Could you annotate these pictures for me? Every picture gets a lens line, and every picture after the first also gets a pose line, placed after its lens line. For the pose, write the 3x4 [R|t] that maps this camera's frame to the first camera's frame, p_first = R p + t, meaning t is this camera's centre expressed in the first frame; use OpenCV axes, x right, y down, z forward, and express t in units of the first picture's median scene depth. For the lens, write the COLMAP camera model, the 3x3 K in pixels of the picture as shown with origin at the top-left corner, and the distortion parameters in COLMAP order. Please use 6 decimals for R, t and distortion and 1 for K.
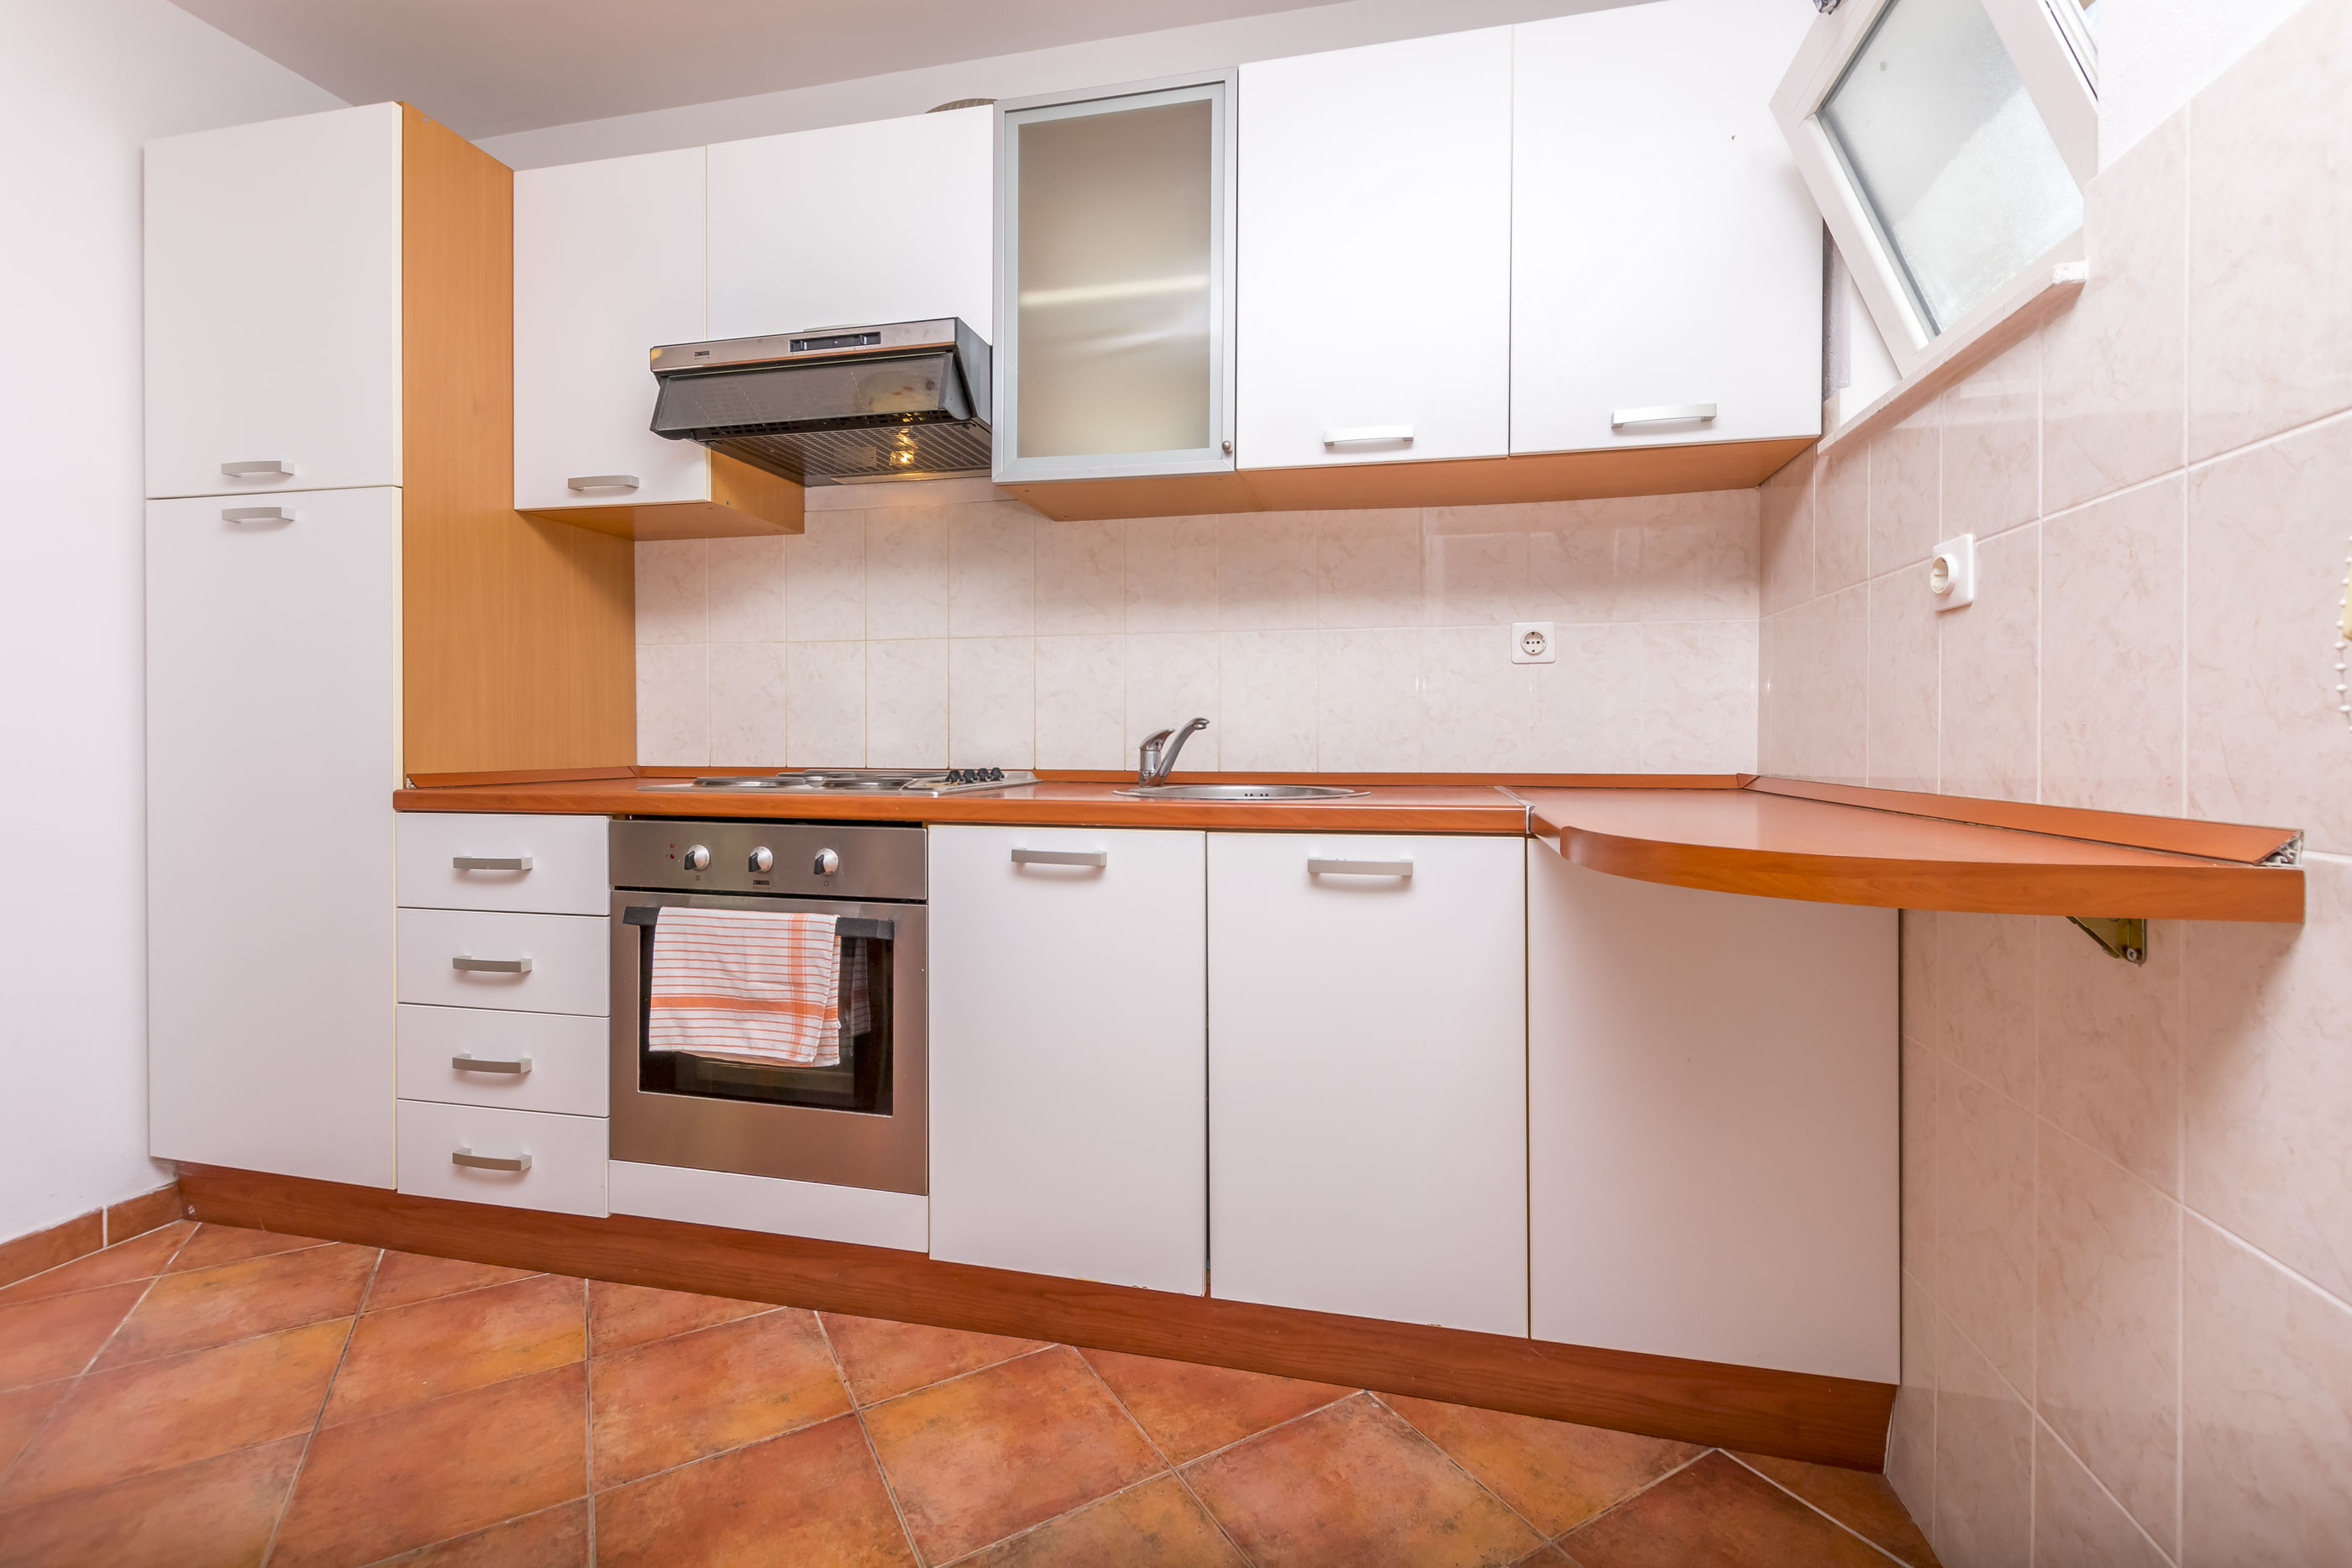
lens RADIAL K [[1039.8, 0, 1159.7], [0, 1039.8, 734.3], [0, 0, 1]] dist [0.013239, -0.002578]
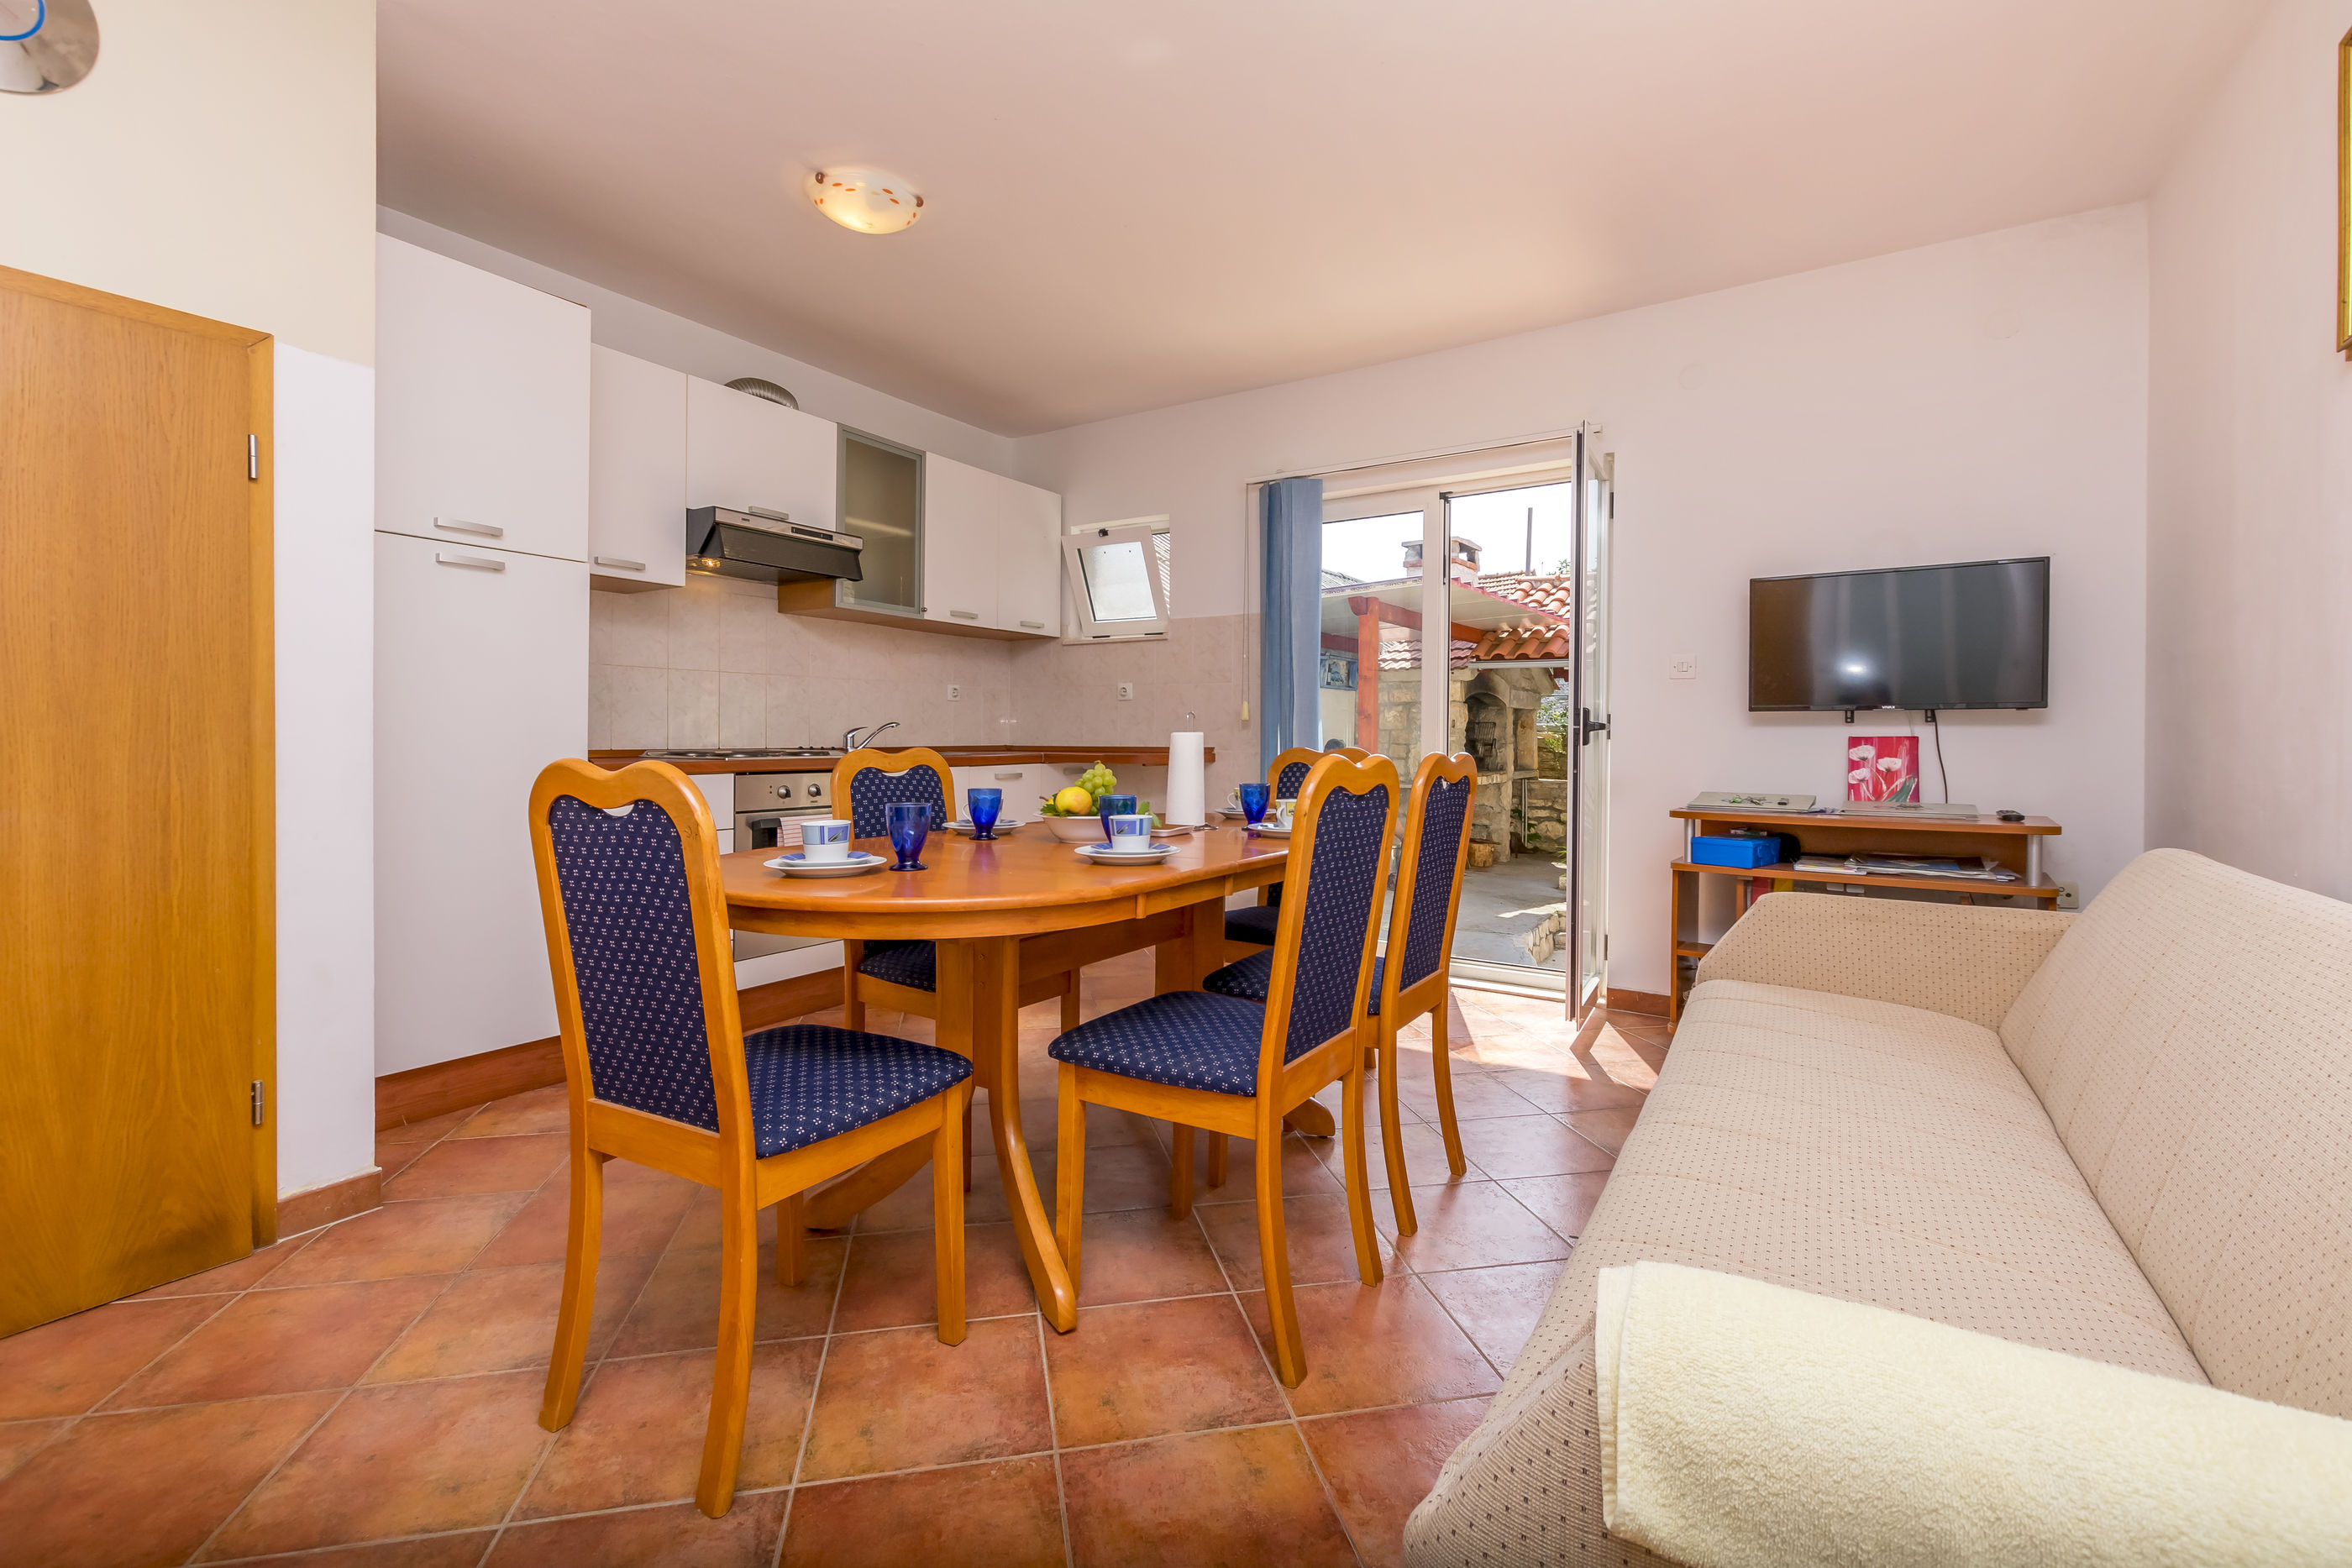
lens RADIAL K [[1039.8, 0, 1188.1], [0, 1039.8, 737.5], [0, 0, 1]] dist [0.013239, -0.002578]
pose [[0.298134, -0.003262, 0.954519, -2.020573], [-0.008135, 0.999949, 0.005958, -0.002484], [-0.954489, -0.009541, 0.298092, -0.290306]]
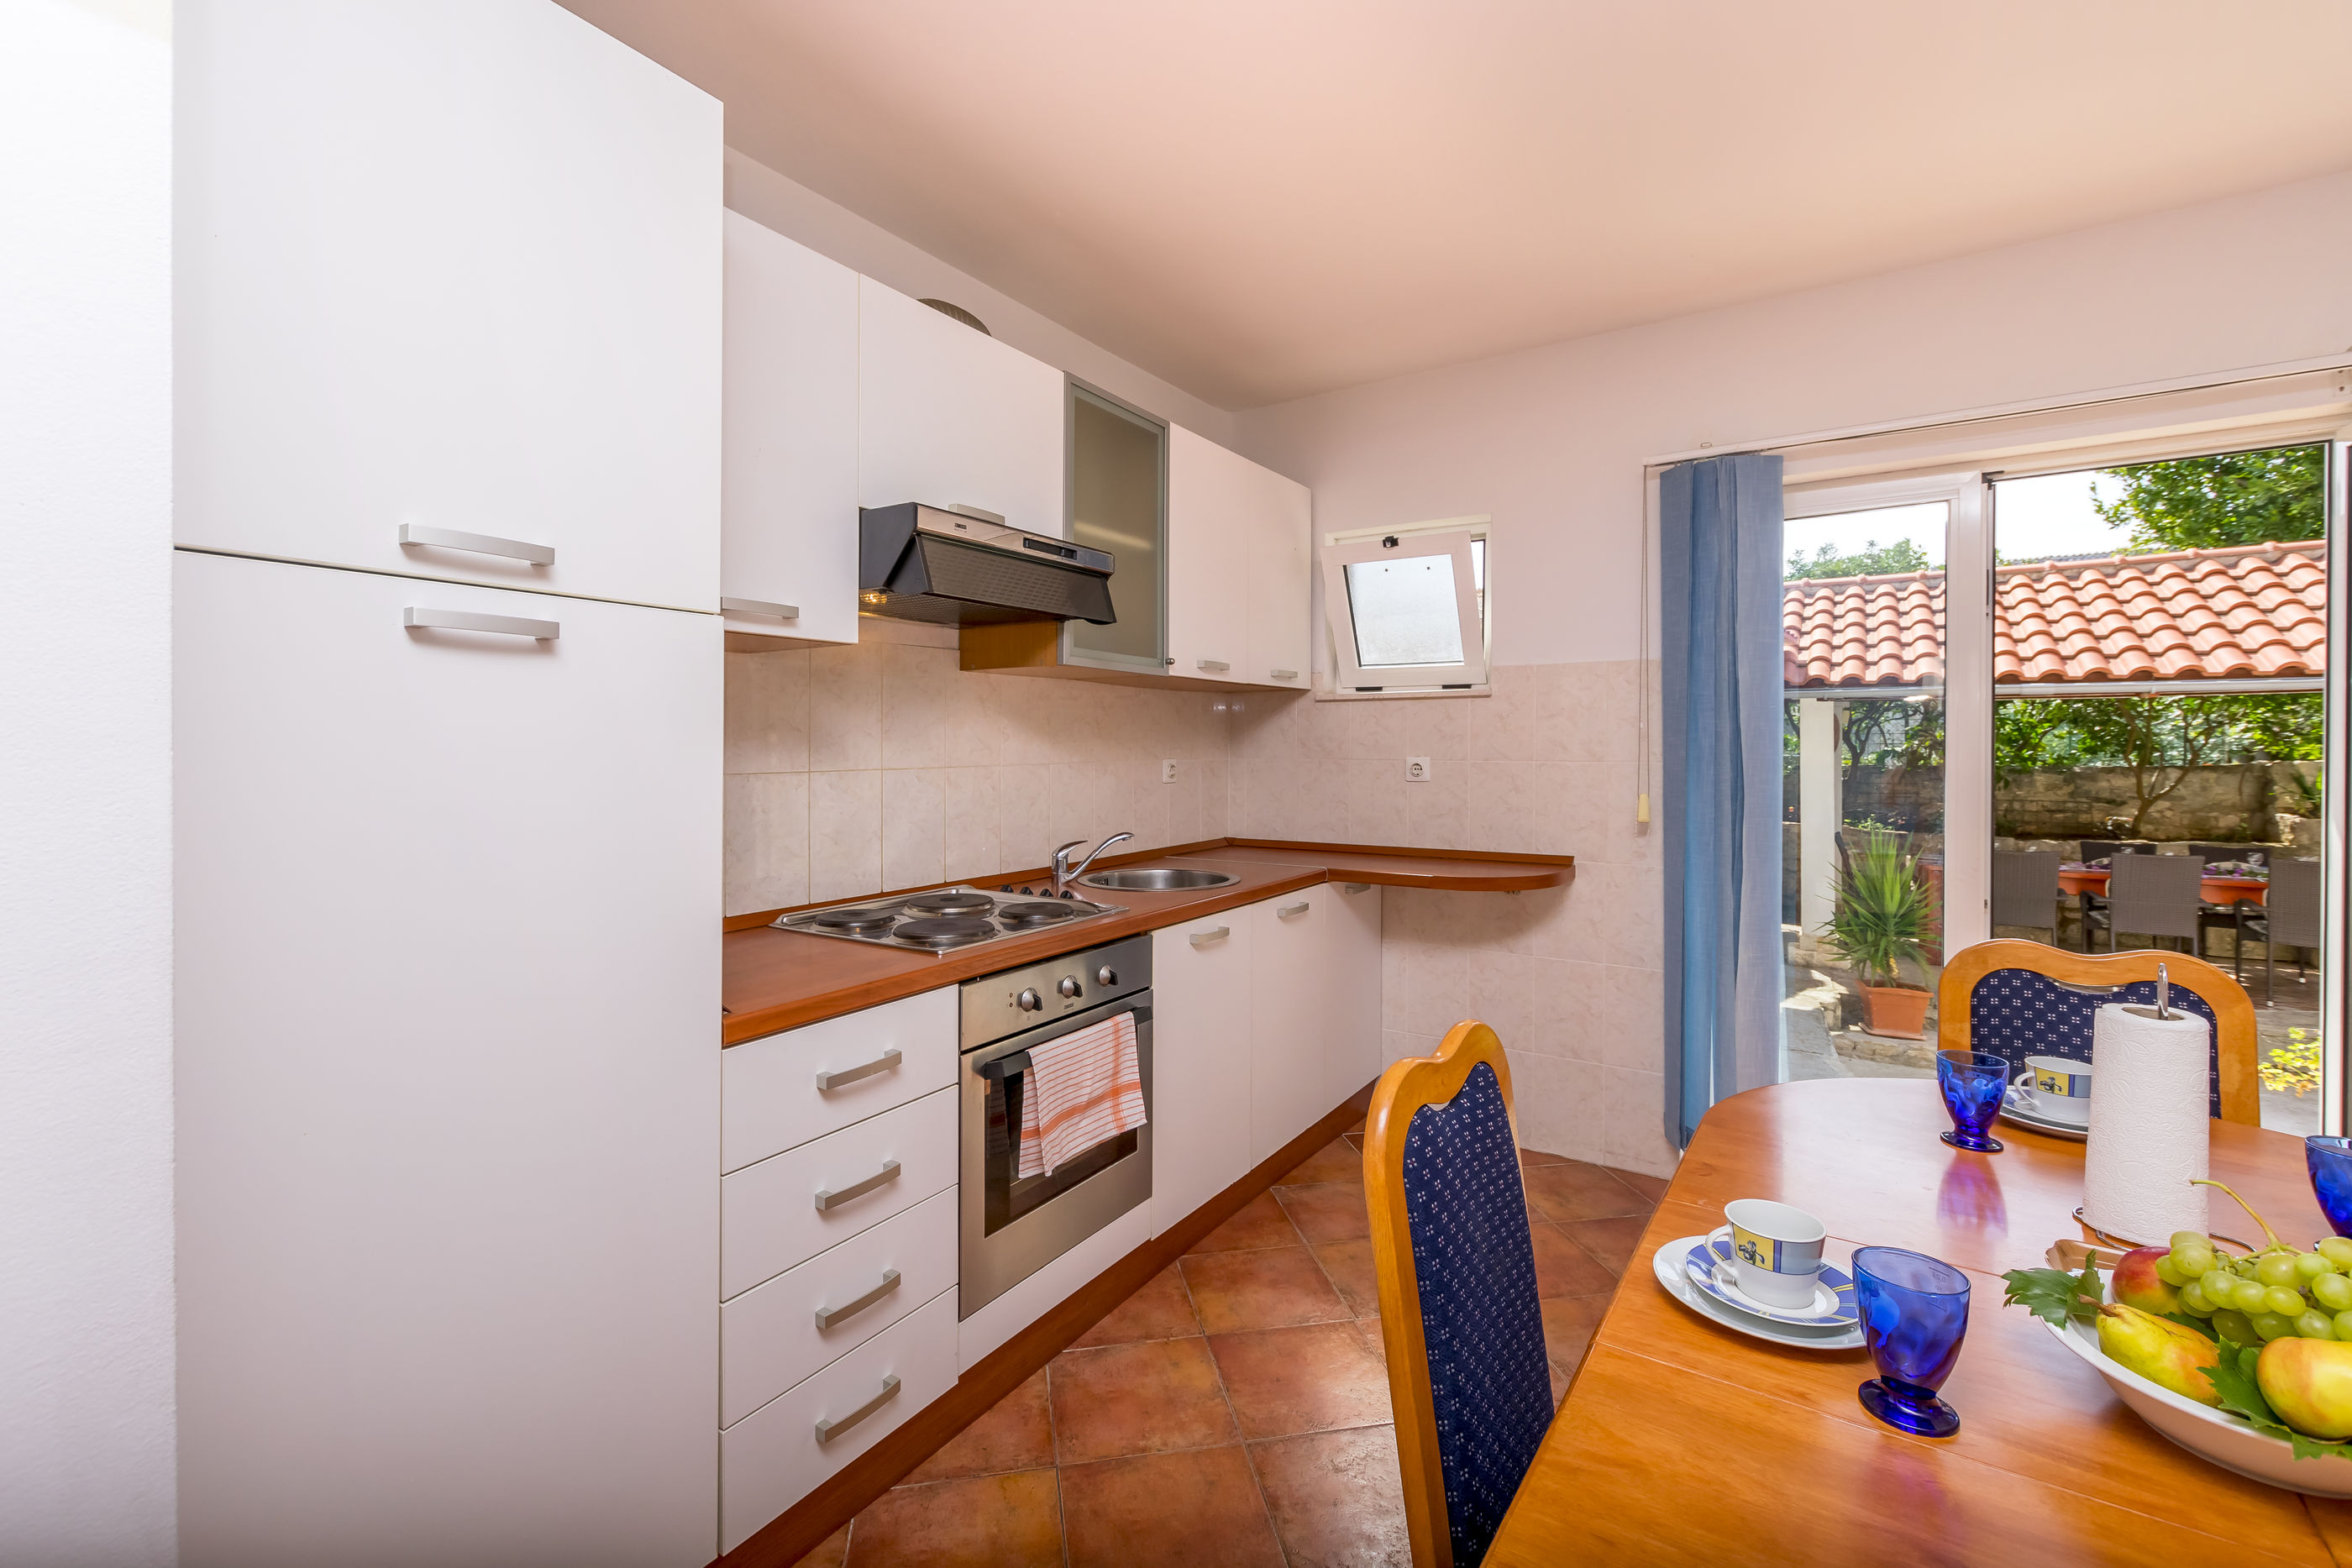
lens RADIAL K [[1039.8, 0, 1183.9], [0, 1039.8, 742.6], [0, 0, 1]] dist [0.013239, -0.002578]
pose [[0.316246, -0.003343, 0.948671, -1.412072], [-0.001827, 0.999990, 0.004133, -0.158795], [-0.948675, -0.003041, 0.316237, 0.476398]]
